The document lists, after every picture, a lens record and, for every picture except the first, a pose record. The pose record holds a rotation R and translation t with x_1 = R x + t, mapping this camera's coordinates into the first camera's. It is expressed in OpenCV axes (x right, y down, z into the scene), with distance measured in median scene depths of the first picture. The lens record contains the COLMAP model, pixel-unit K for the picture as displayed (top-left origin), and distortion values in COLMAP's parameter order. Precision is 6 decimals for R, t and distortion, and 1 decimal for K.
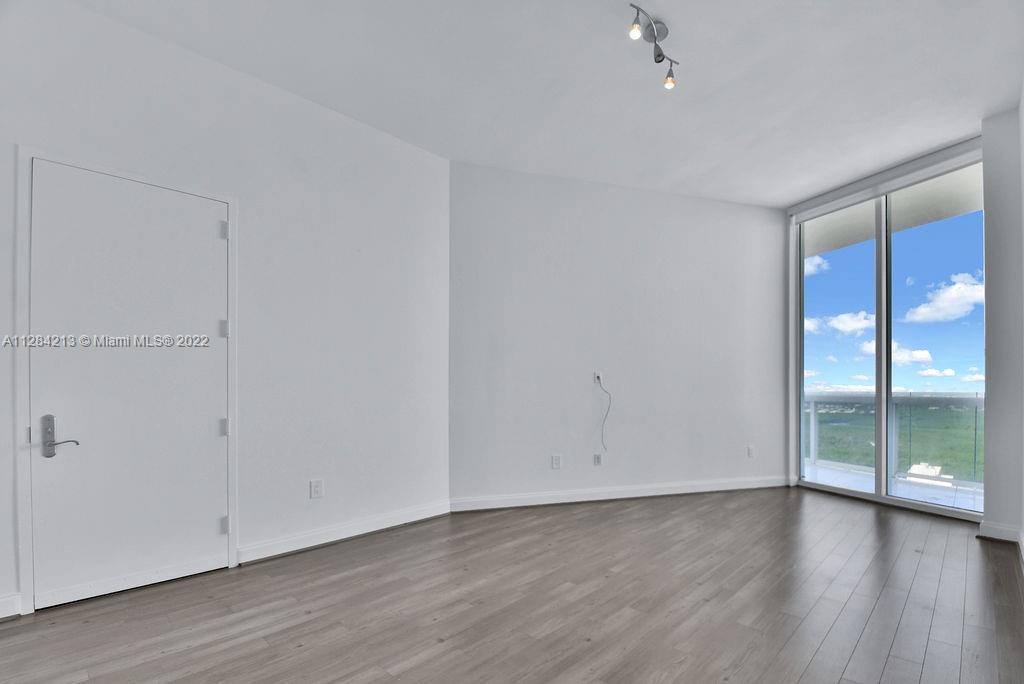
lens RADIAL K [[461.9, 0, 553.5], [0, 461.9, 389.1], [0, 0, 1]] dist [0.005302, -0.014431]
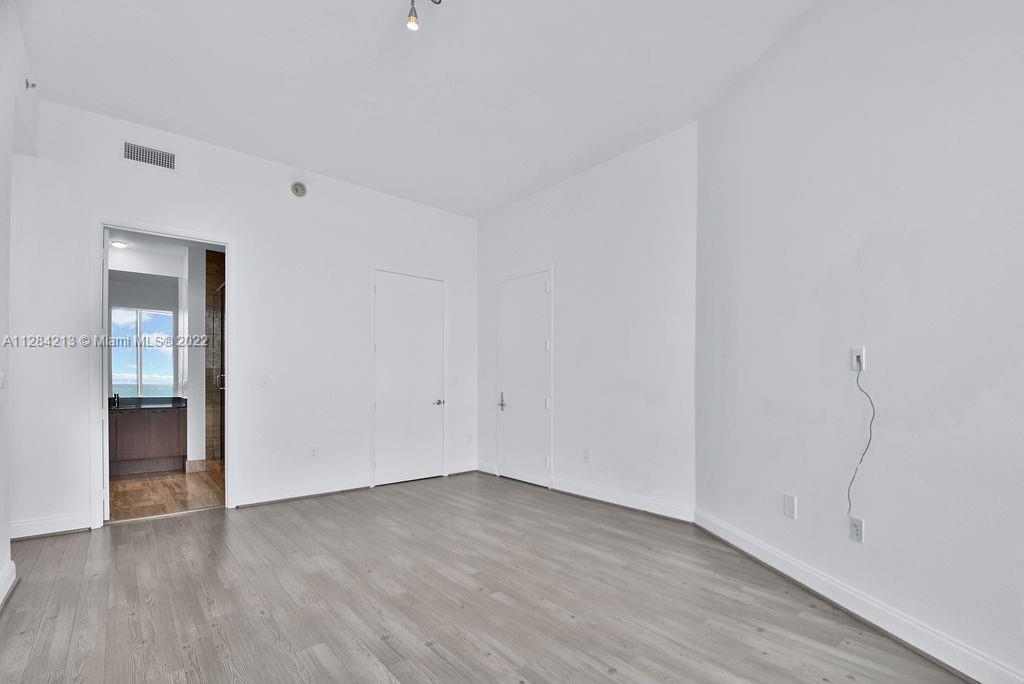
lens RADIAL K [[461.9, 0, 547.0], [0, 461.9, 384.2], [0, 0, 1]] dist [0.005302, -0.014431]
pose [[-0.098744, 0.004782, -0.995101, 0.631404], [-0.000780, 0.999988, 0.004882, 0.003110], [0.995113, 0.001258, -0.098739, 0.774828]]
